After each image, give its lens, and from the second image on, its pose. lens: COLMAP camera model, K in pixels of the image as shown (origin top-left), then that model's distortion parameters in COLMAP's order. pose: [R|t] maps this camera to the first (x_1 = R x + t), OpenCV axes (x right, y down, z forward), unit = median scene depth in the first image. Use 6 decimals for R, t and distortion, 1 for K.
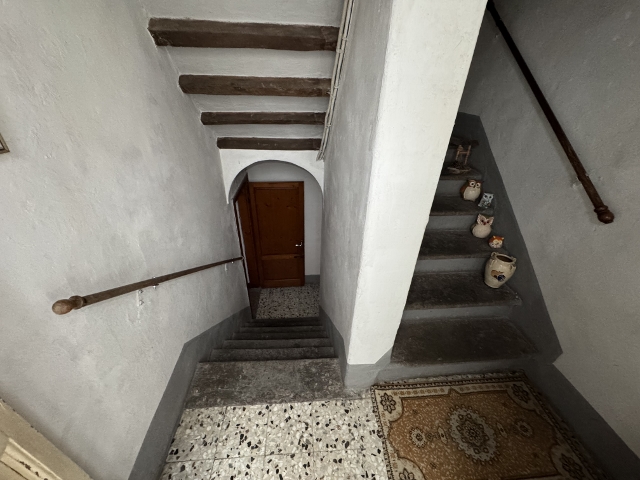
lens RADIAL K [[257.9, 0, 321.6], [0, 257.9, 240.1], [0, 0, 1]] dist [-0.003066, 0.000108]
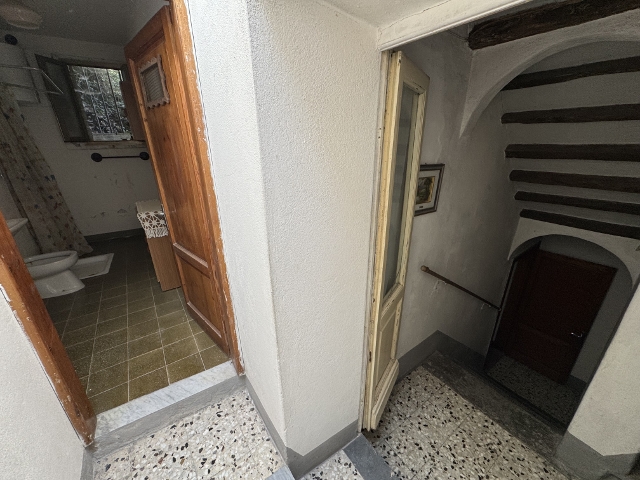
lens RADIAL K [[257.9, 0, 318.1], [0, 257.9, 240.7], [0, 0, 1]] dist [-0.003066, 0.000108]
pose [[0.511732, 0.276222, -0.813530, 0.194546], [-0.417647, 0.907474, 0.045407, 0.134117], [0.750800, 0.316532, 0.579747, -0.558747]]
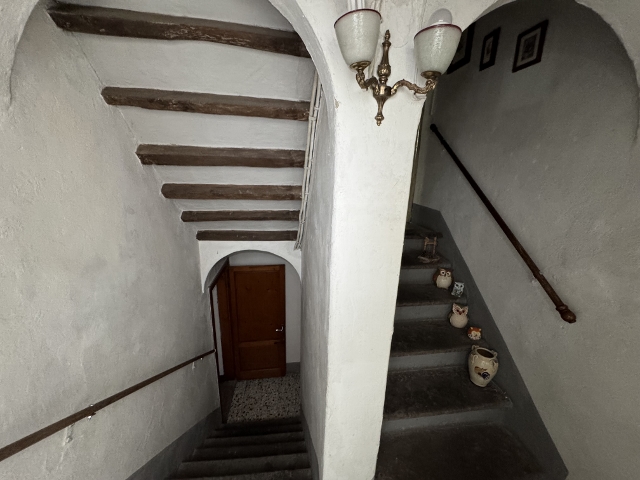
lens RADIAL K [[257.9, 0, 321.3], [0, 257.9, 239.6], [0, 0, 1]] dist [-0.003066, 0.000108]
pose [[0.998811, -0.011679, 0.047323, 0.059953], [0.024190, 0.961649, -0.273215, -0.090153], [-0.042317, 0.274035, 0.960788, -0.013806]]
